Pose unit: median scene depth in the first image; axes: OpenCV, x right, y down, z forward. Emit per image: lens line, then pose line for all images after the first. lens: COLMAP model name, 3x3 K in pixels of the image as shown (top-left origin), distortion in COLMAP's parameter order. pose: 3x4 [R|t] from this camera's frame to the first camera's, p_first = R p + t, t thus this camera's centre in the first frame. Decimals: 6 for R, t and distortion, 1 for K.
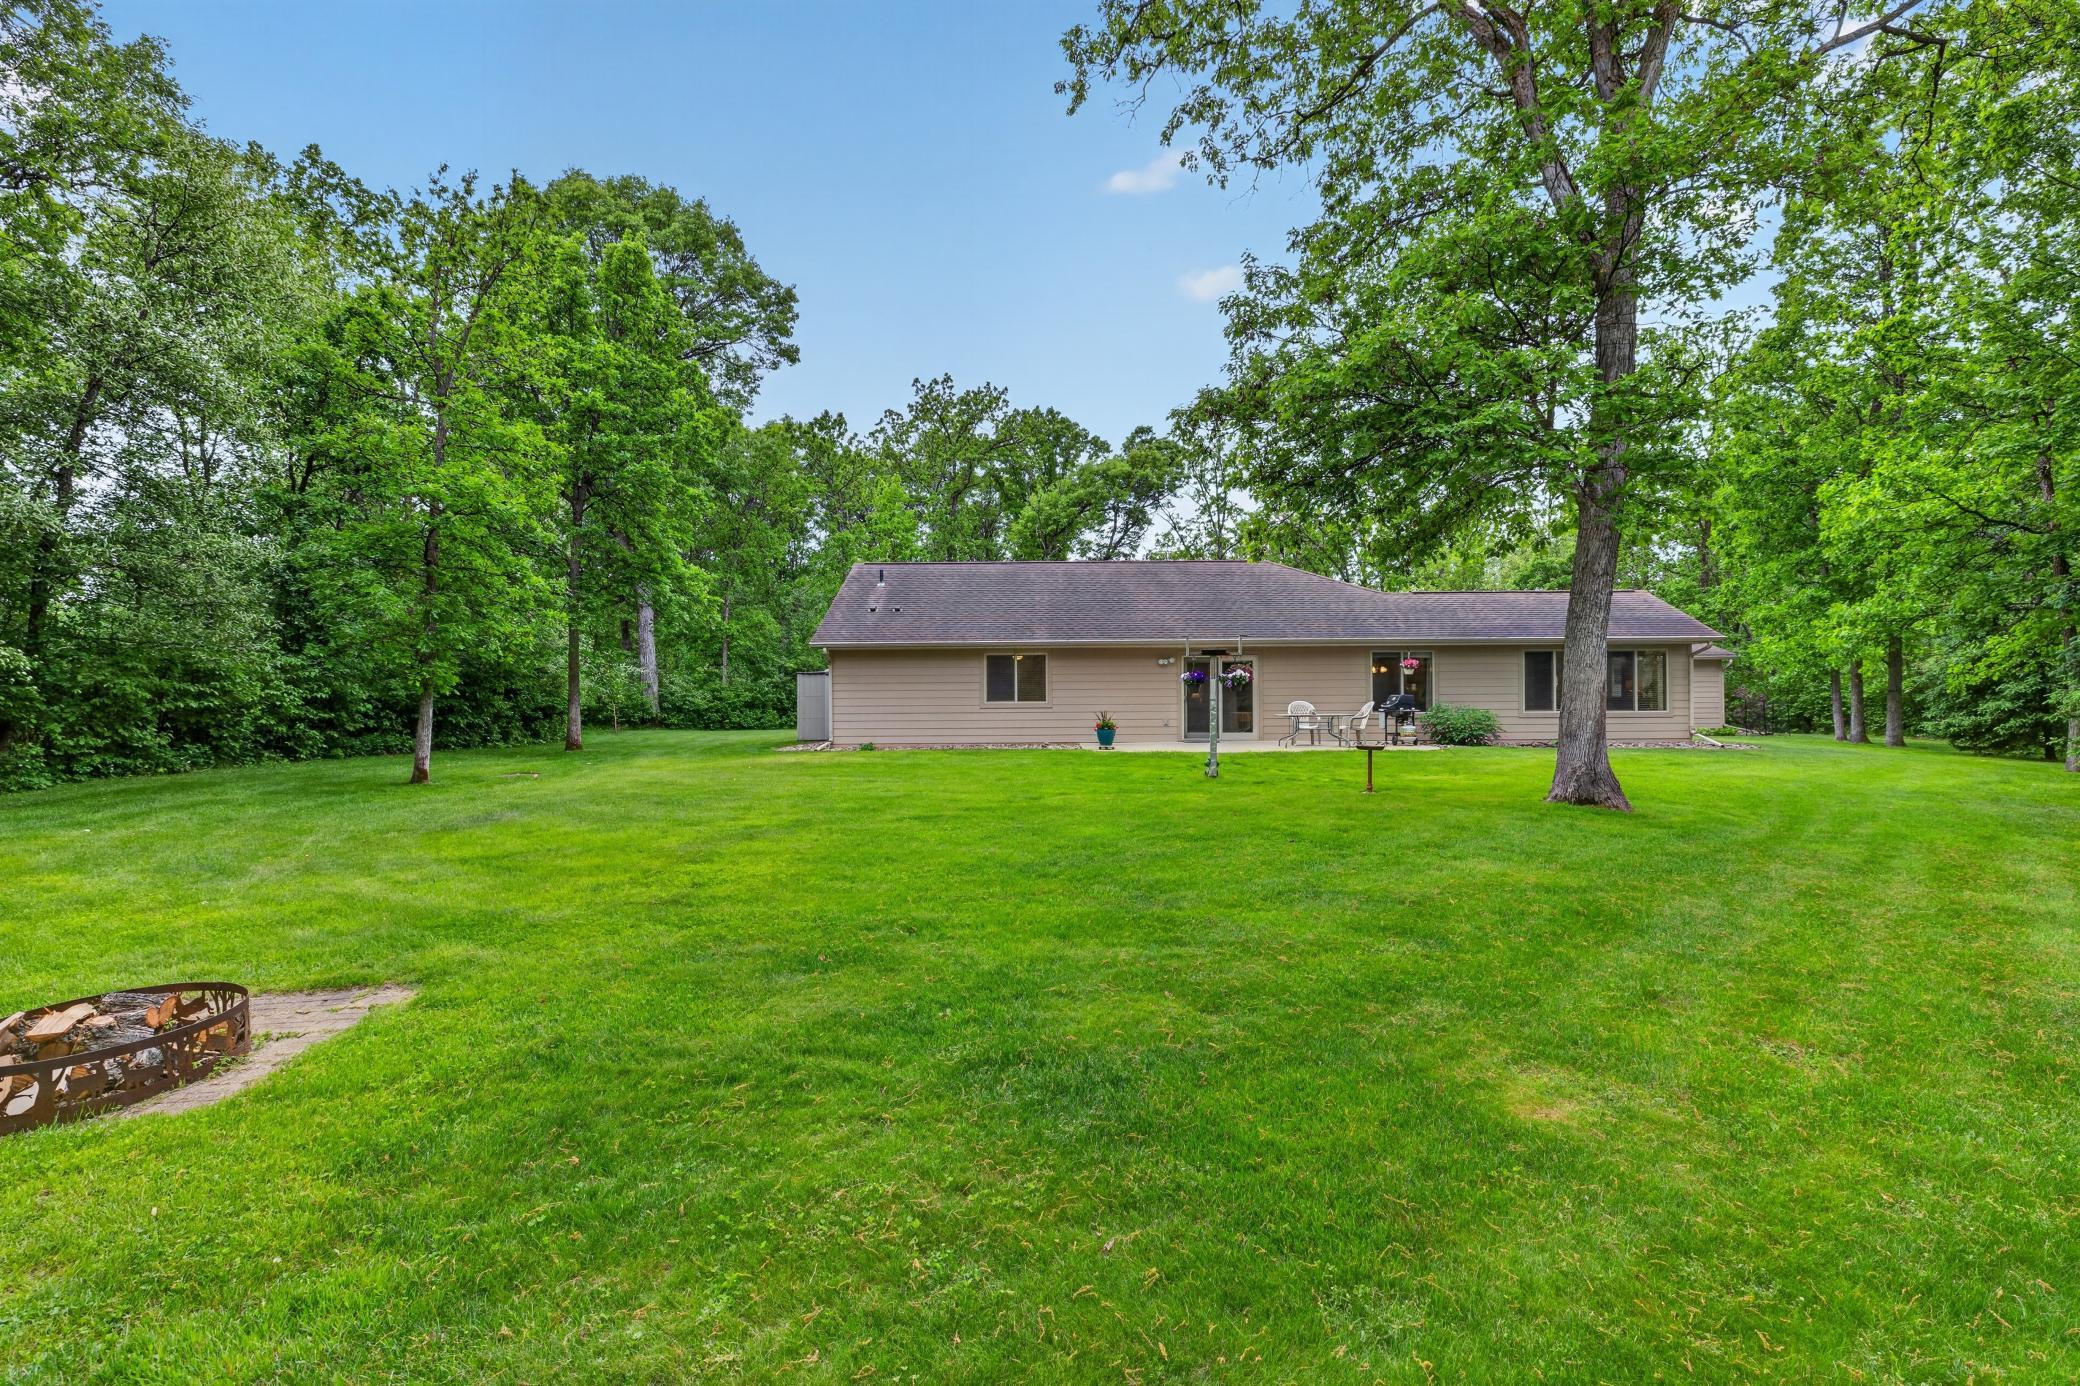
lens RADIAL K [[941.2, 0, 1040.0], [0, 941.2, 693.0], [0, 0, 1]] dist [-0.001111, 0.000010]
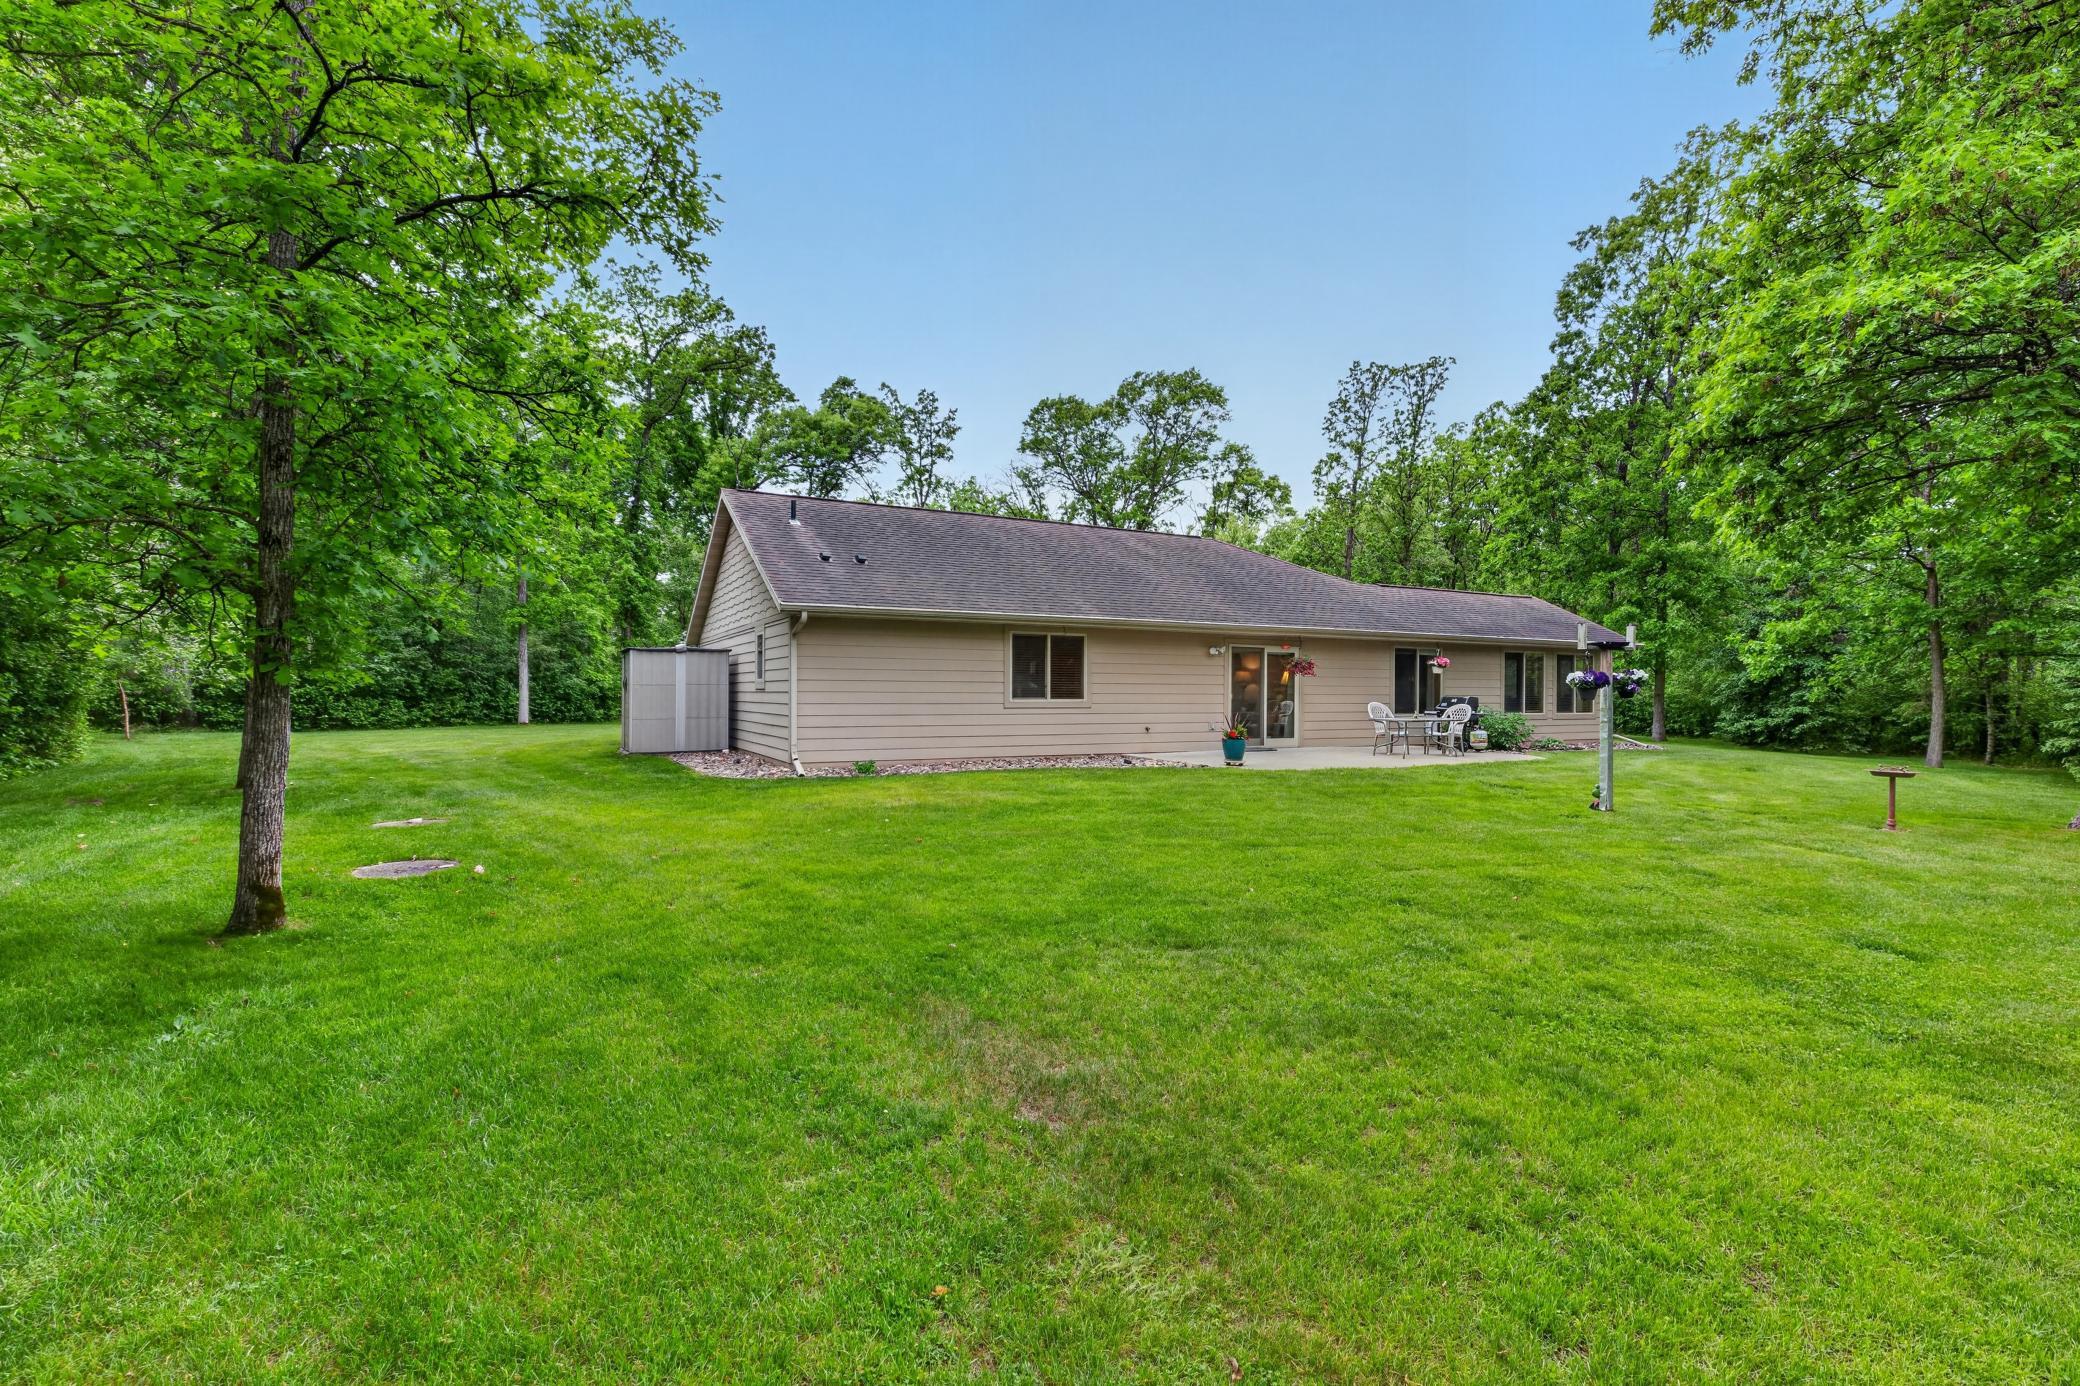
lens RADIAL K [[941.2, 0, 1040.0], [0, 941.2, 693.0], [0, 0, 1]] dist [-0.001111, 0.000010]
pose [[0.880076, 0.008524, 0.474756, -0.380830], [-0.015475, 0.999823, 0.010736, -0.002593], [-0.474581, -0.016795, 0.880052, 0.353840]]
